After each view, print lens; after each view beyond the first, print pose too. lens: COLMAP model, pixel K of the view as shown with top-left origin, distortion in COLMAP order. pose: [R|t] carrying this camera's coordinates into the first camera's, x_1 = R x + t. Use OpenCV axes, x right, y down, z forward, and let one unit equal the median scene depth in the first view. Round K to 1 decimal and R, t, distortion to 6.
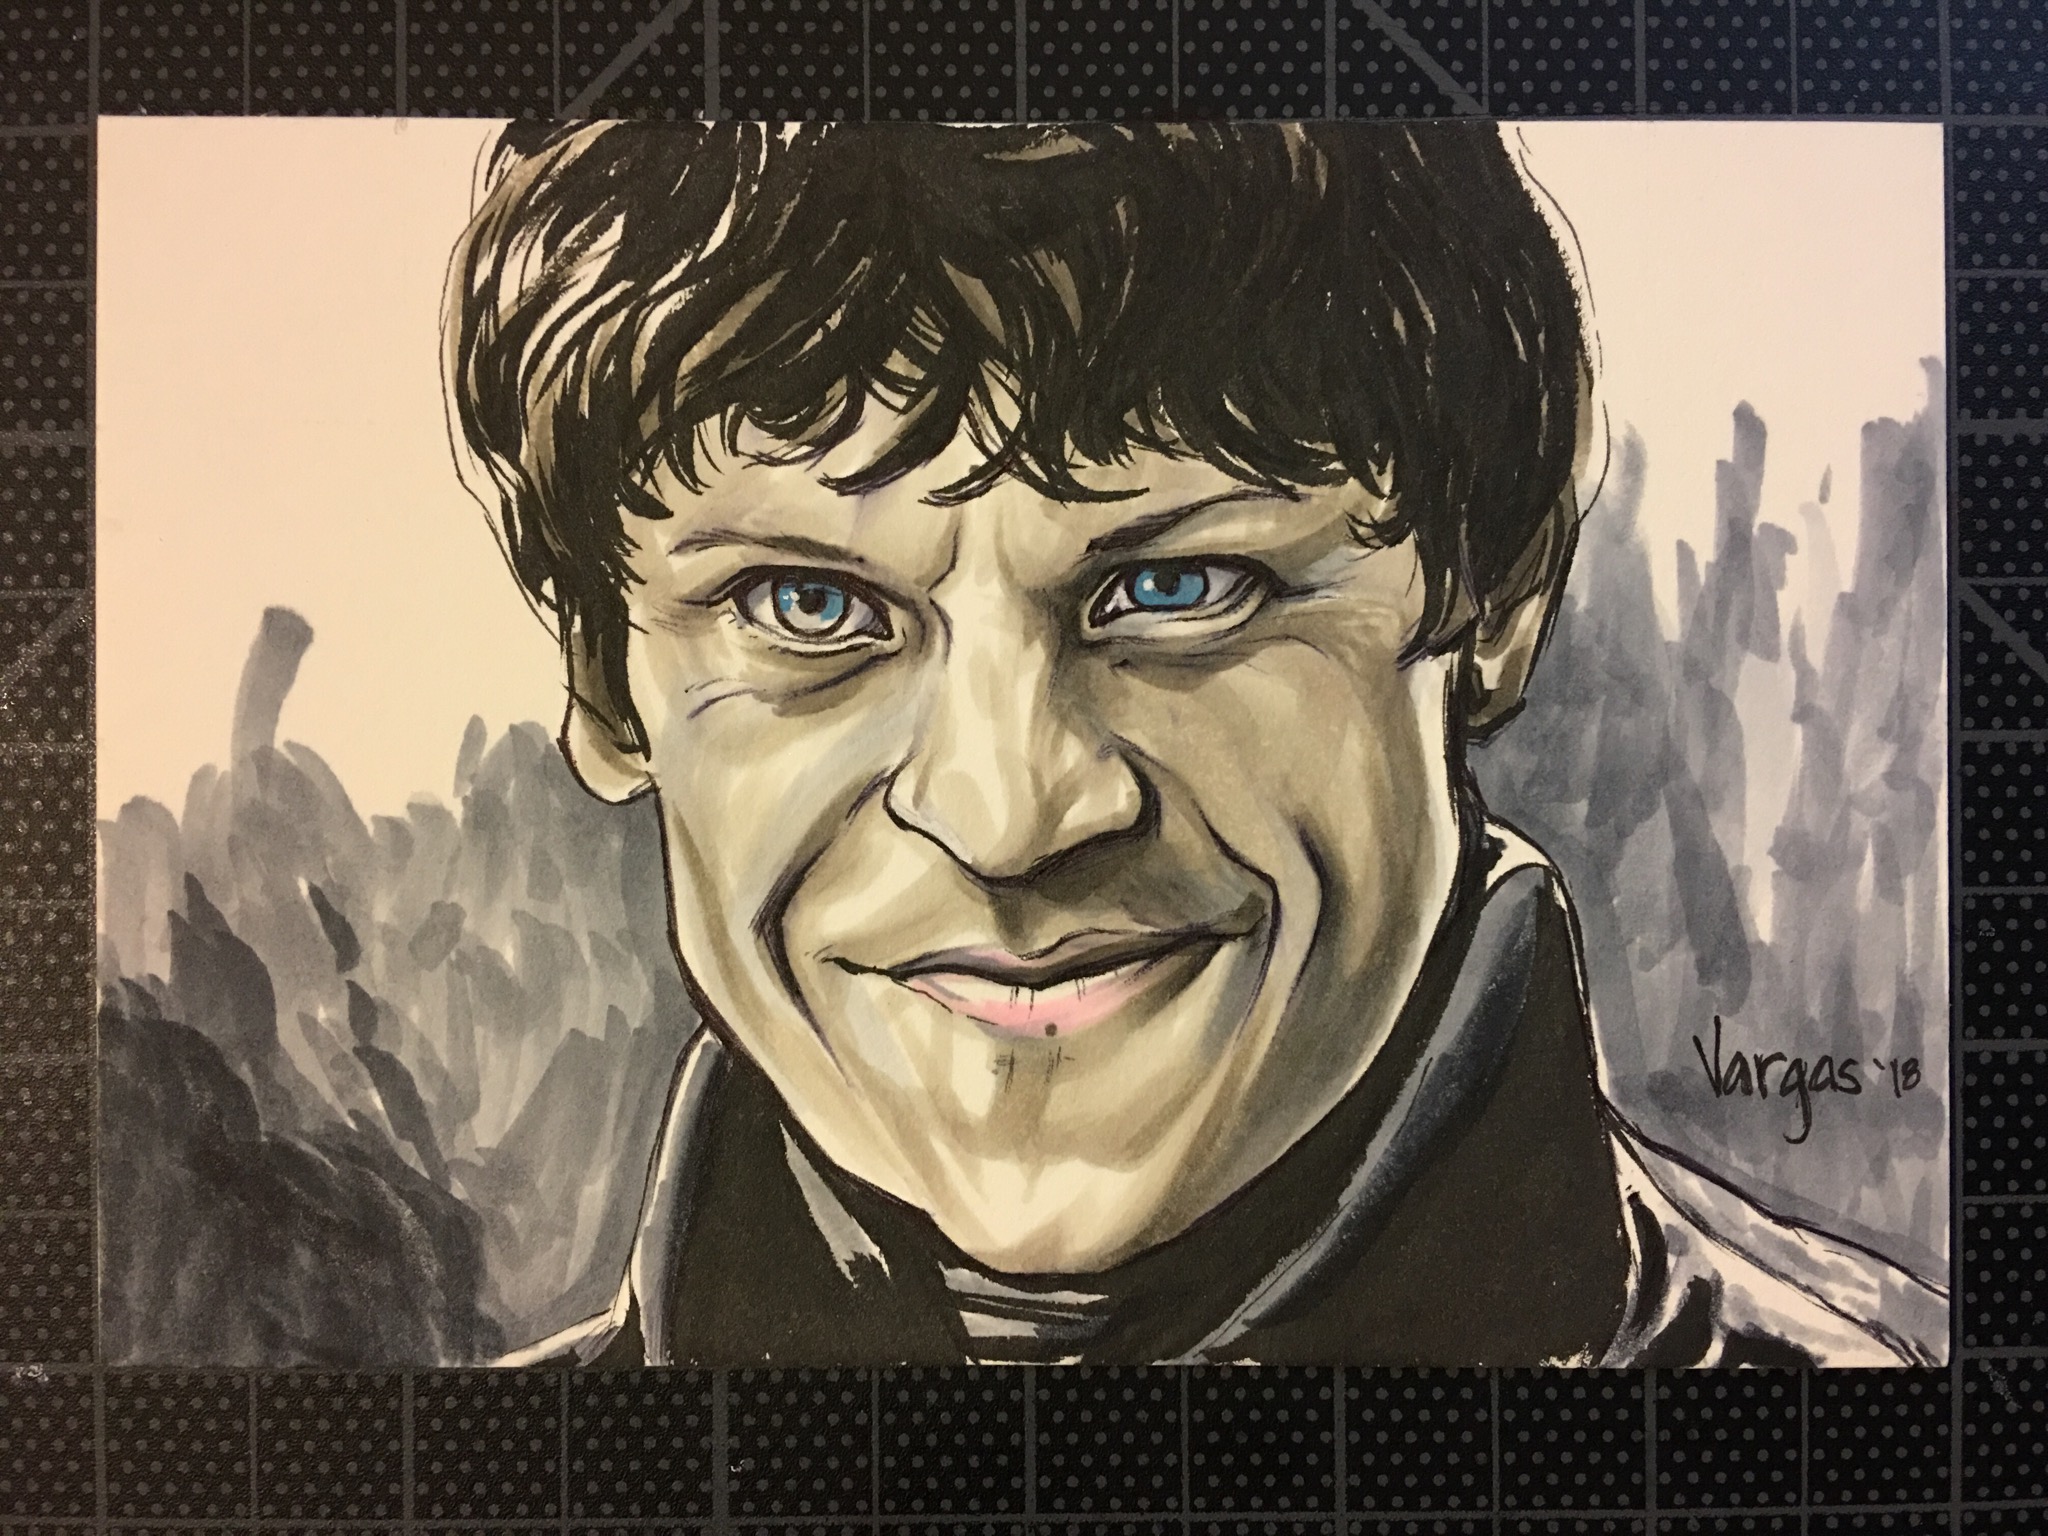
lens RADIAL K [[1267.9, 0, 1013.6], [0, 1267.9, 796.6], [0, 0, 1]] dist [0.054042, -0.045603]
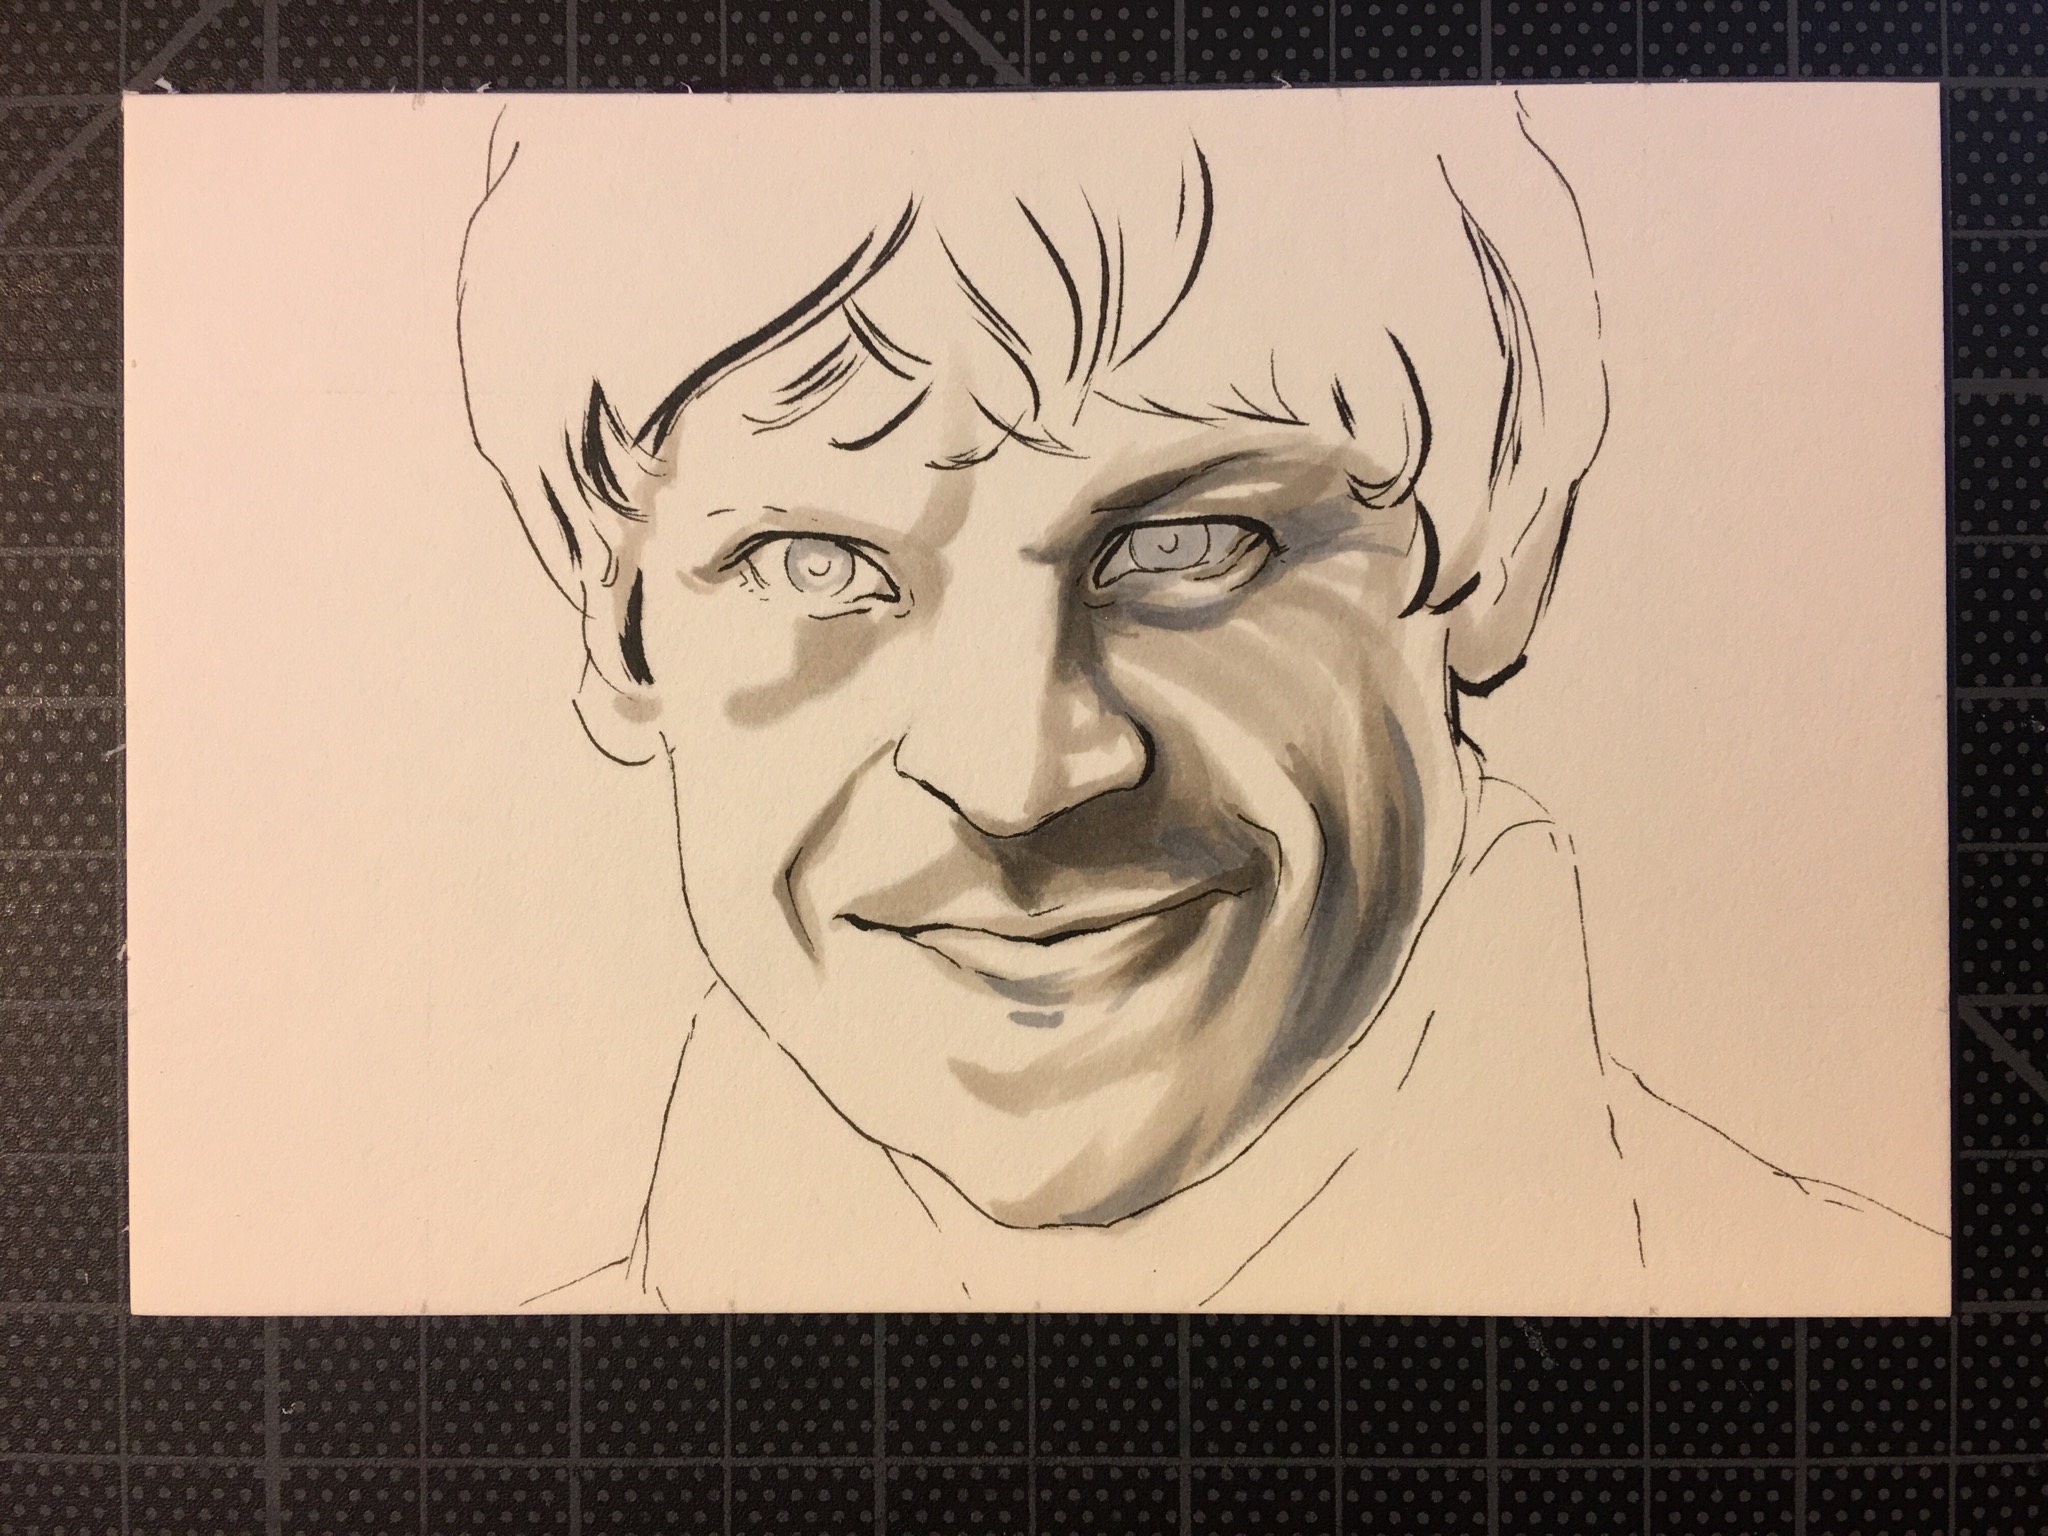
lens RADIAL K [[1267.9, 0, 1035.8], [0, 1267.9, 757.0], [0, 0, 1]] dist [0.054042, -0.045603]
pose [[0.999866, 0.002923, -0.016110, 0.392003], [-0.002932, 0.999996, -0.000540, 0.002565], [0.016108, 0.000587, 0.999870, -0.013953]]
